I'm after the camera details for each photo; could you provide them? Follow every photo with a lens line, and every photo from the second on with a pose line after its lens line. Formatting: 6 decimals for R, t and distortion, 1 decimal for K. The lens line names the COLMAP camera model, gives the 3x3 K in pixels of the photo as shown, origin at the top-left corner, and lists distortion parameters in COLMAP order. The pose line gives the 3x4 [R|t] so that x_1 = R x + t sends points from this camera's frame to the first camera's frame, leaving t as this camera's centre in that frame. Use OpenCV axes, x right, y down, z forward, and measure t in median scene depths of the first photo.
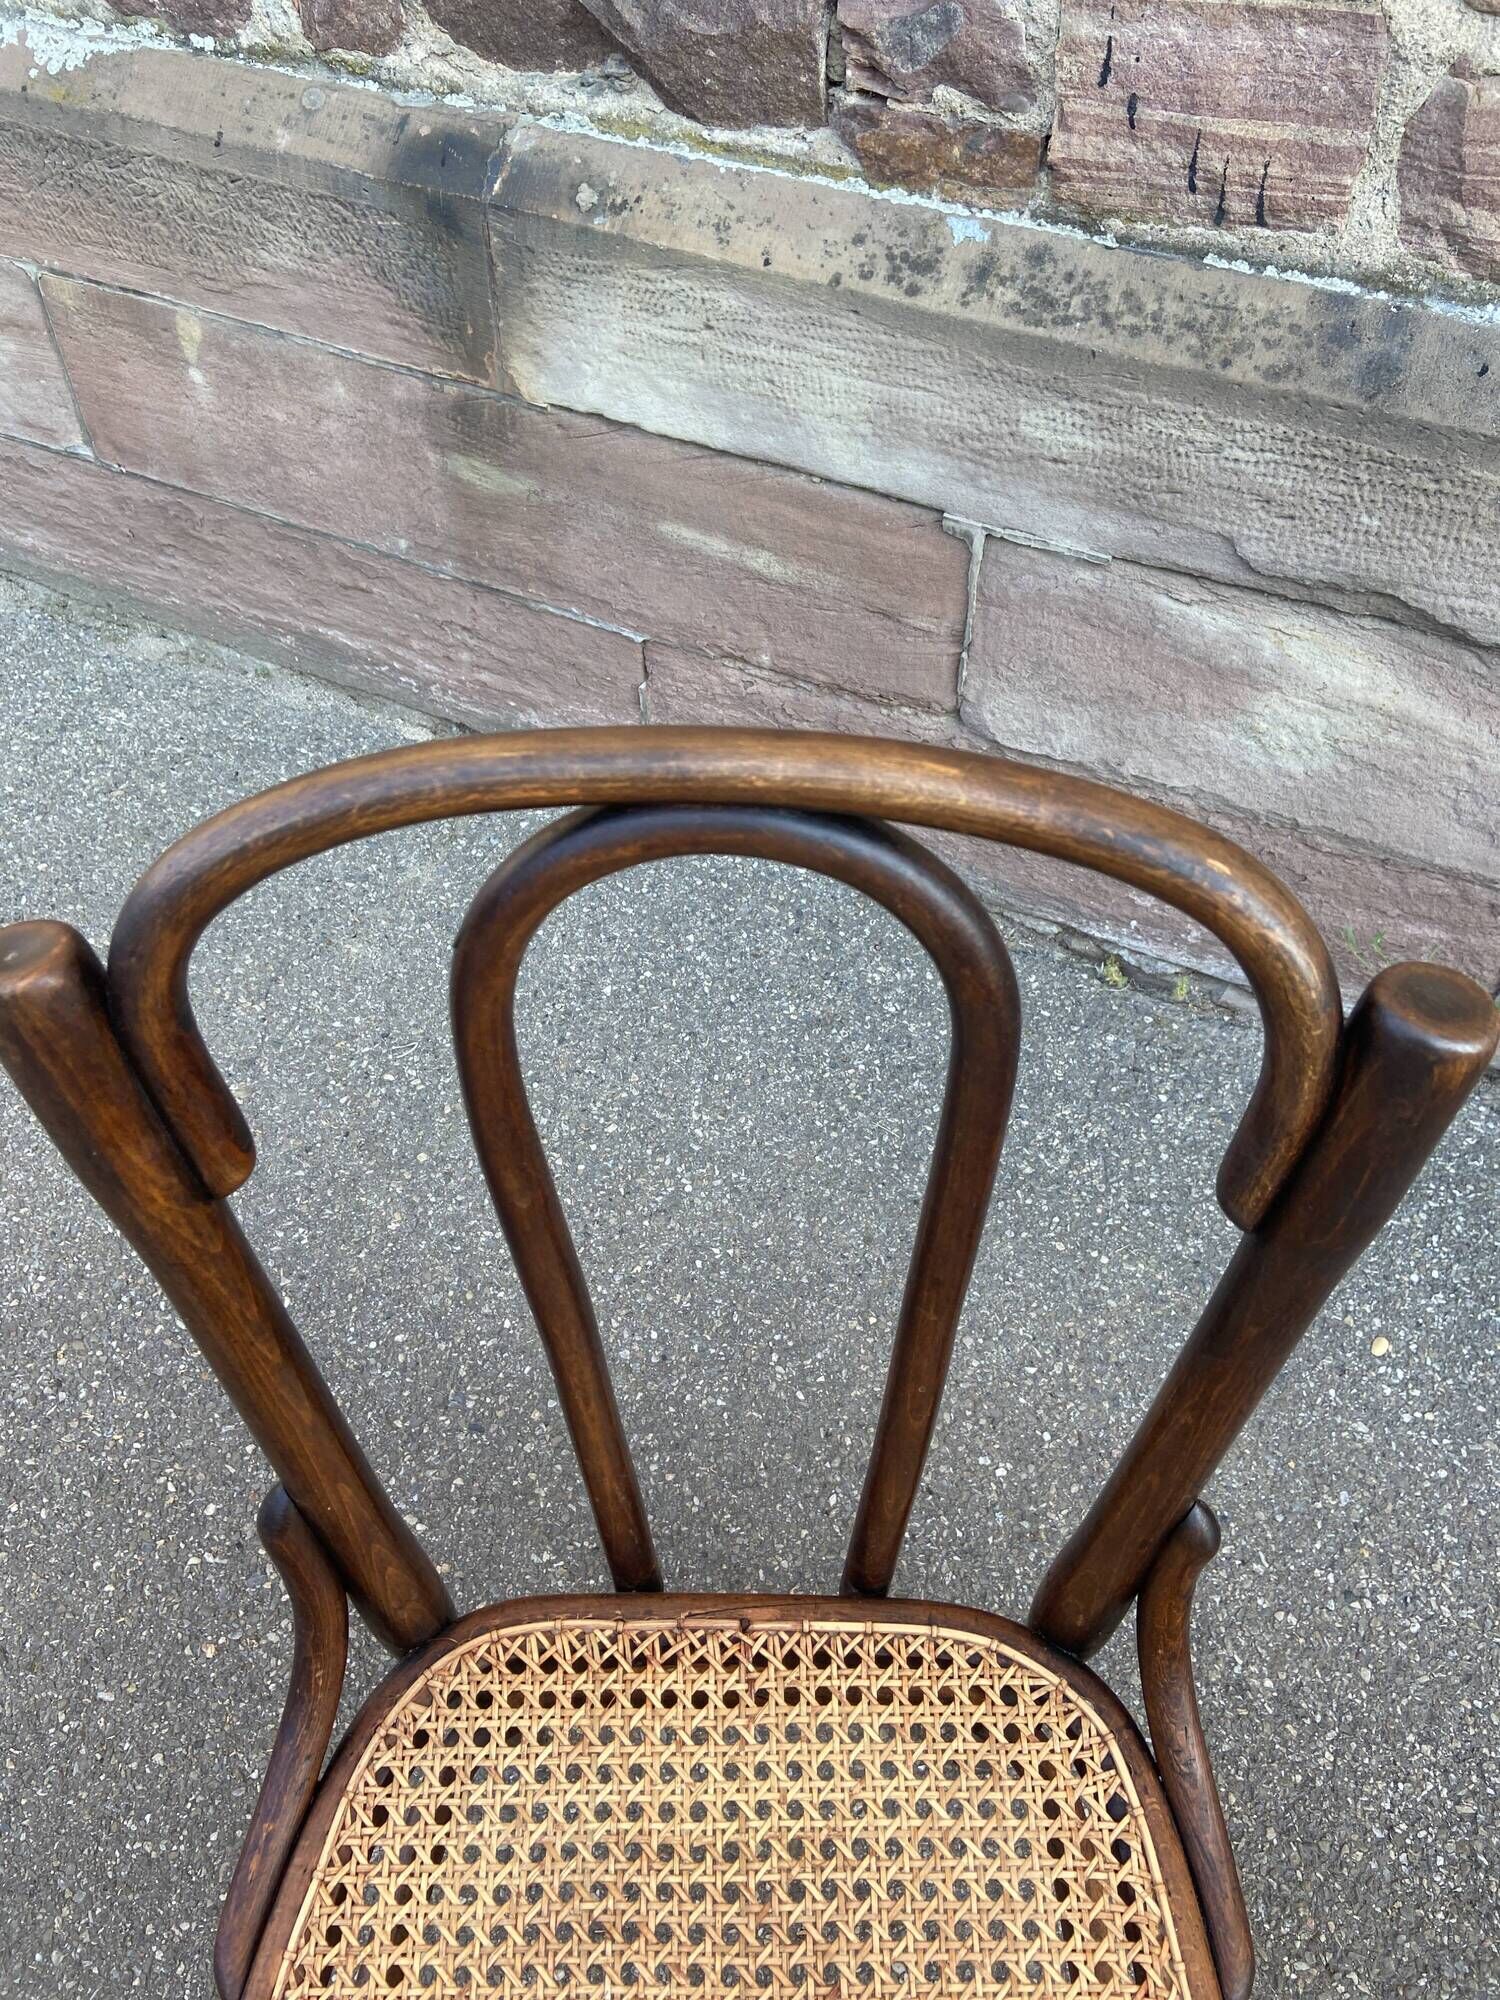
lens RADIAL K [[1515.8, 0, 755.7], [0, 1515.8, 1002.2], [0, 0, 1]] dist [0.127432, -0.168331]
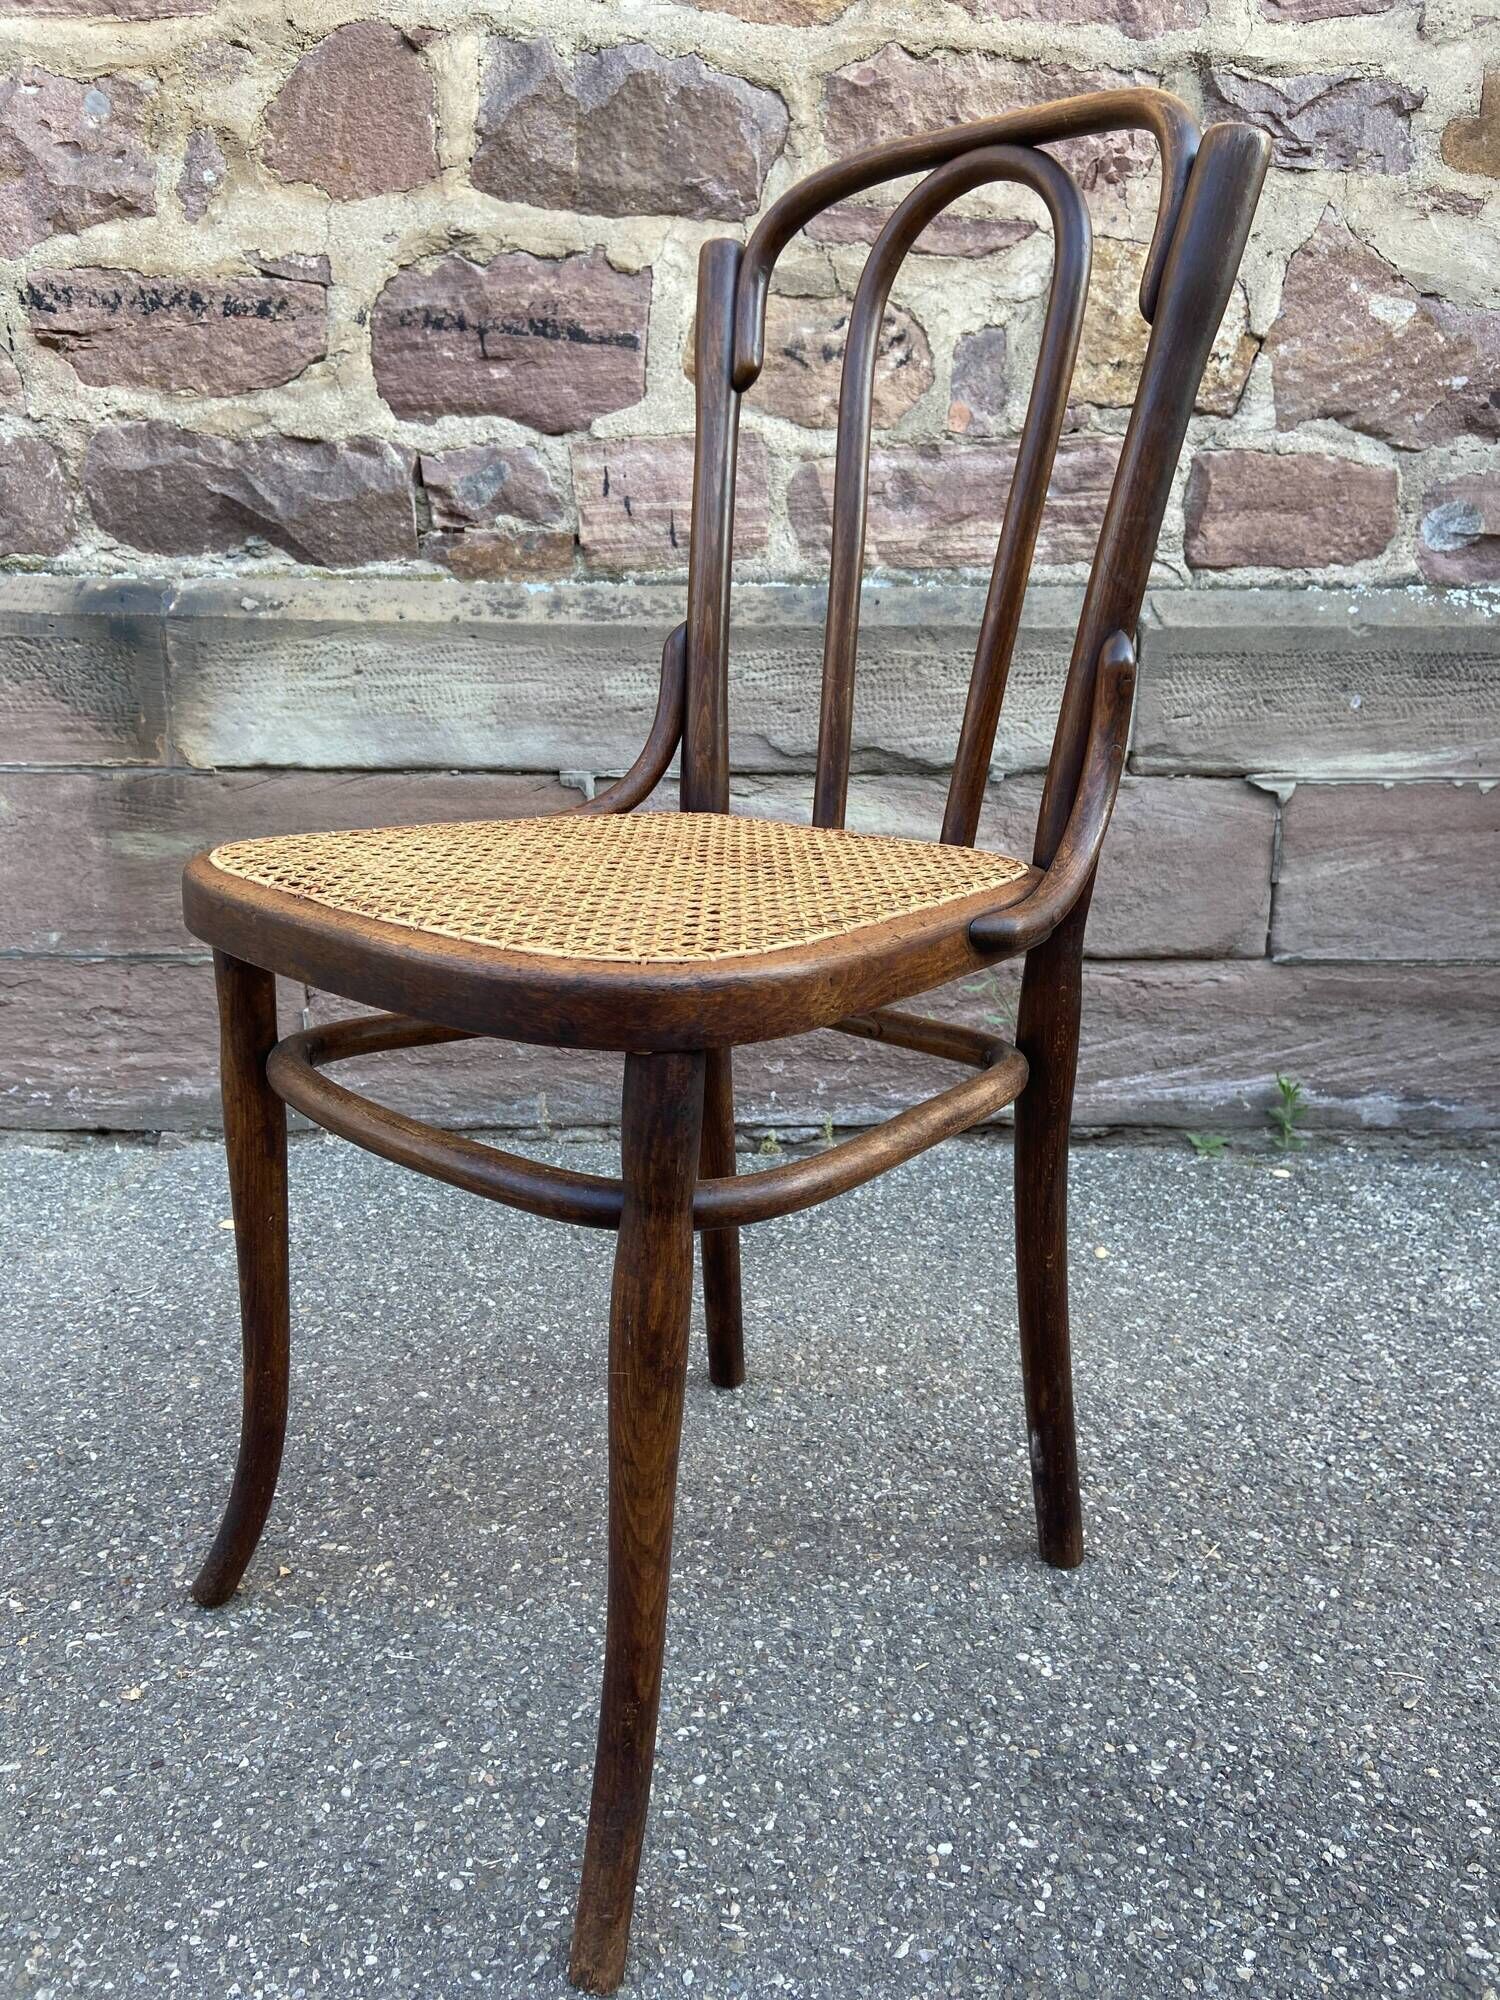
lens RADIAL K [[1517.4, 0, 747.3], [0, 1517.4, 987.7], [0, 0, 1]] dist [0.127661, -0.166207]
pose [[0.891293, -0.103806, 0.441385, -0.362323], [0.349129, 0.778237, -0.521973, 0.622652], [-0.289318, 0.619332, 0.729879, 0.093234]]
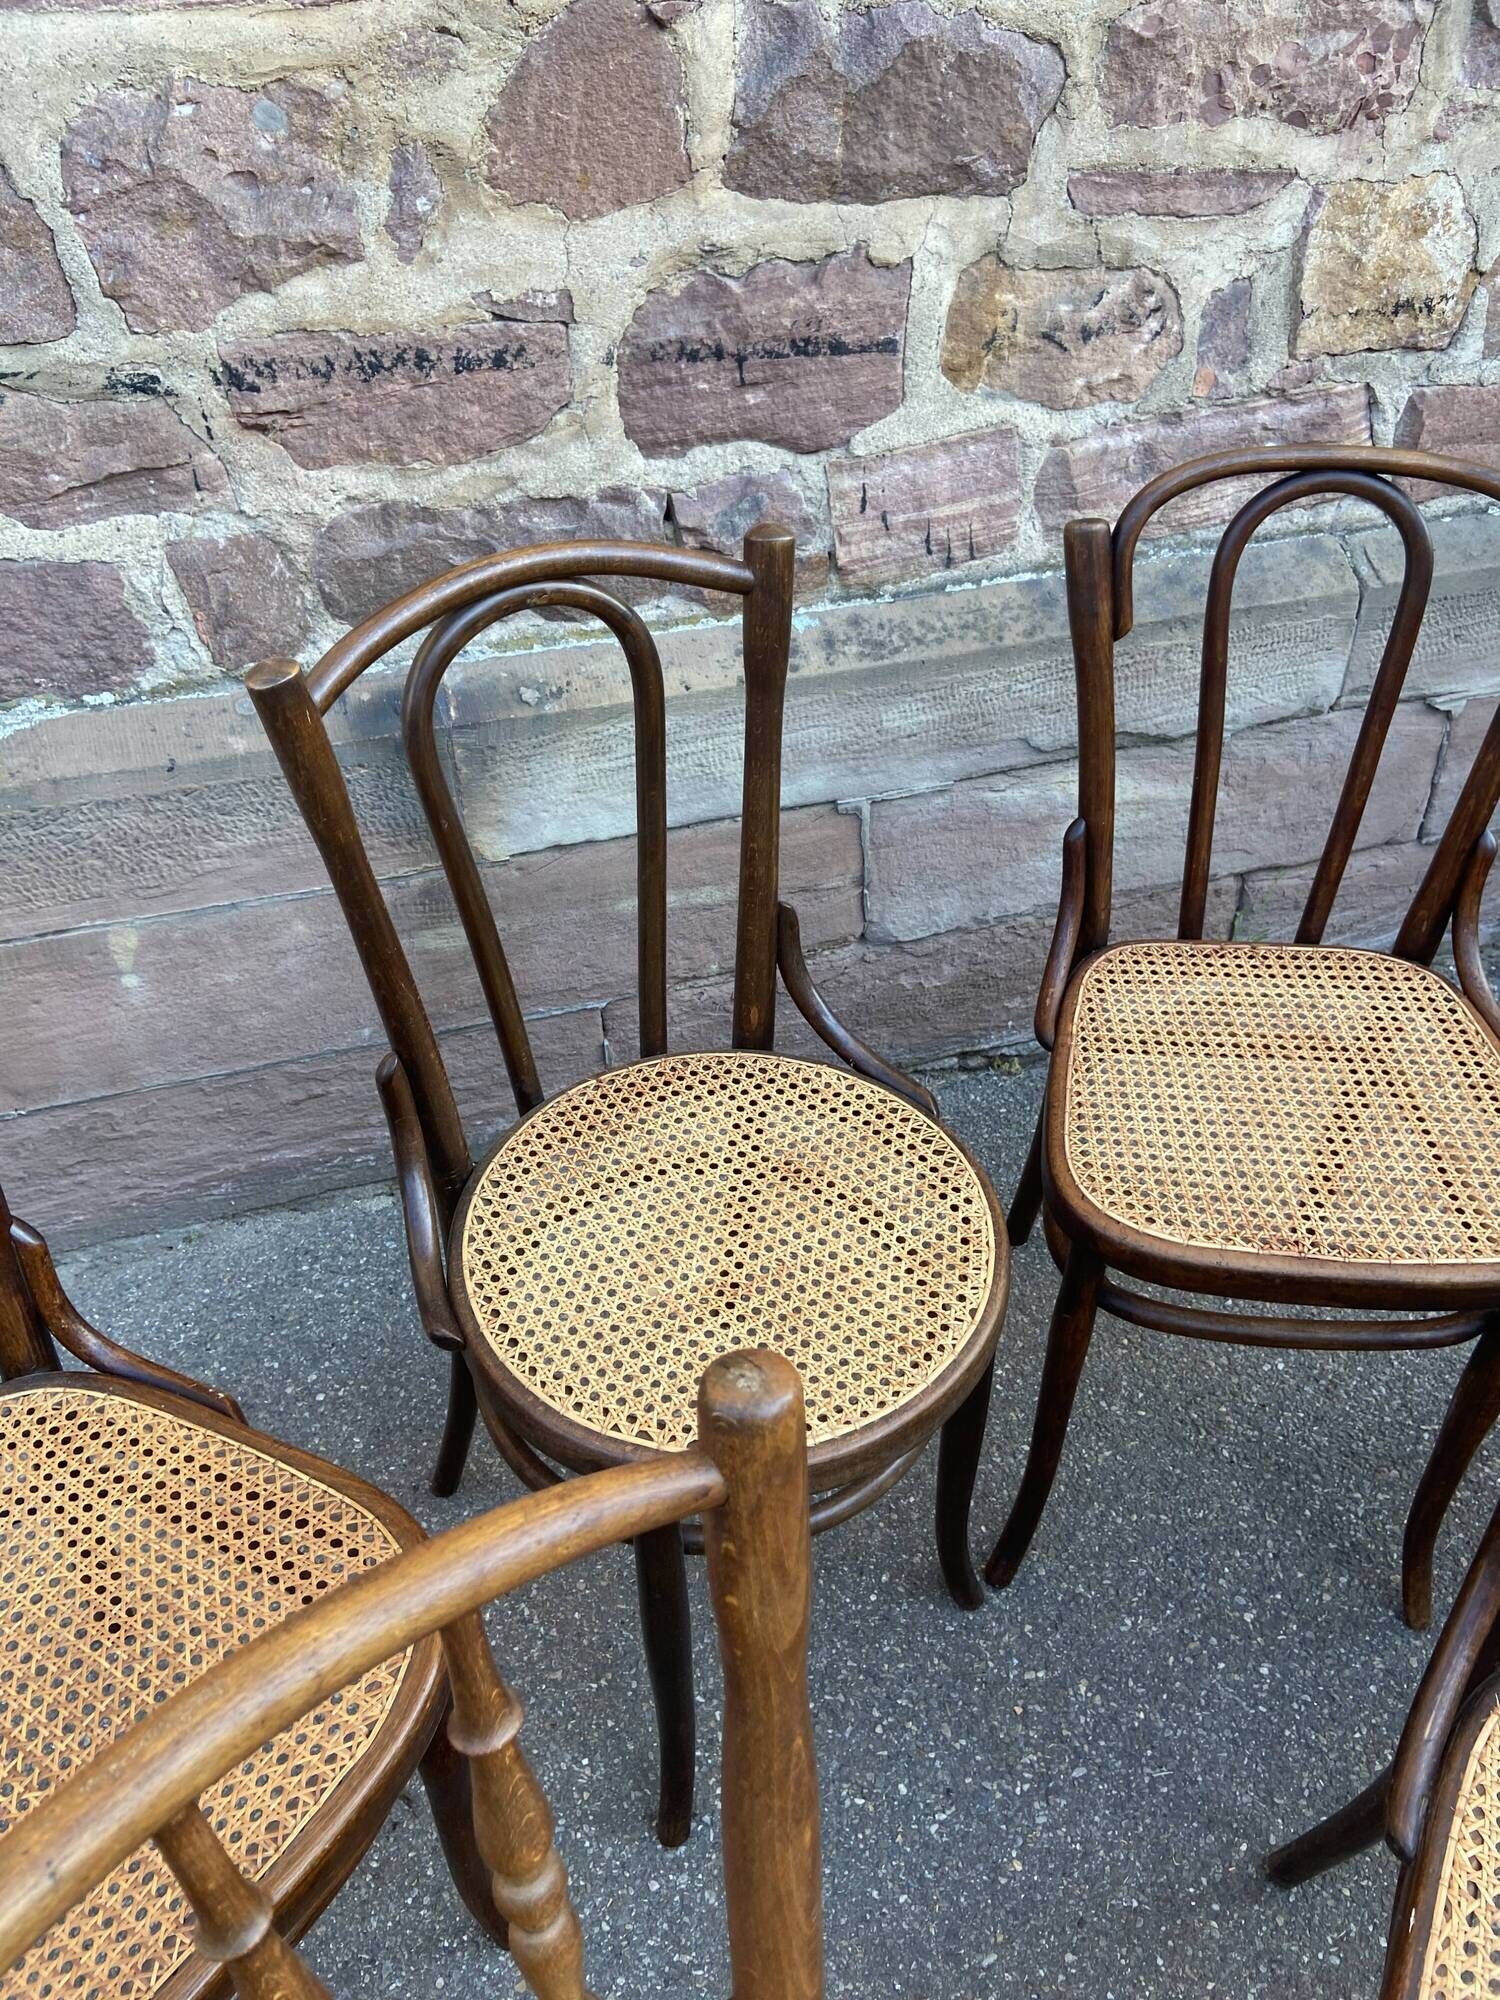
lens RADIAL K [[1515.8, 0, 752.8], [0, 1515.8, 979.4], [0, 0, 1]] dist [0.127432, -0.168331]
pose [[0.739631, -0.417250, 0.528061, -0.763873], [0.533976, 0.841408, -0.083074, -0.116831], [-0.409653, 0.343416, 0.845133, -0.075399]]
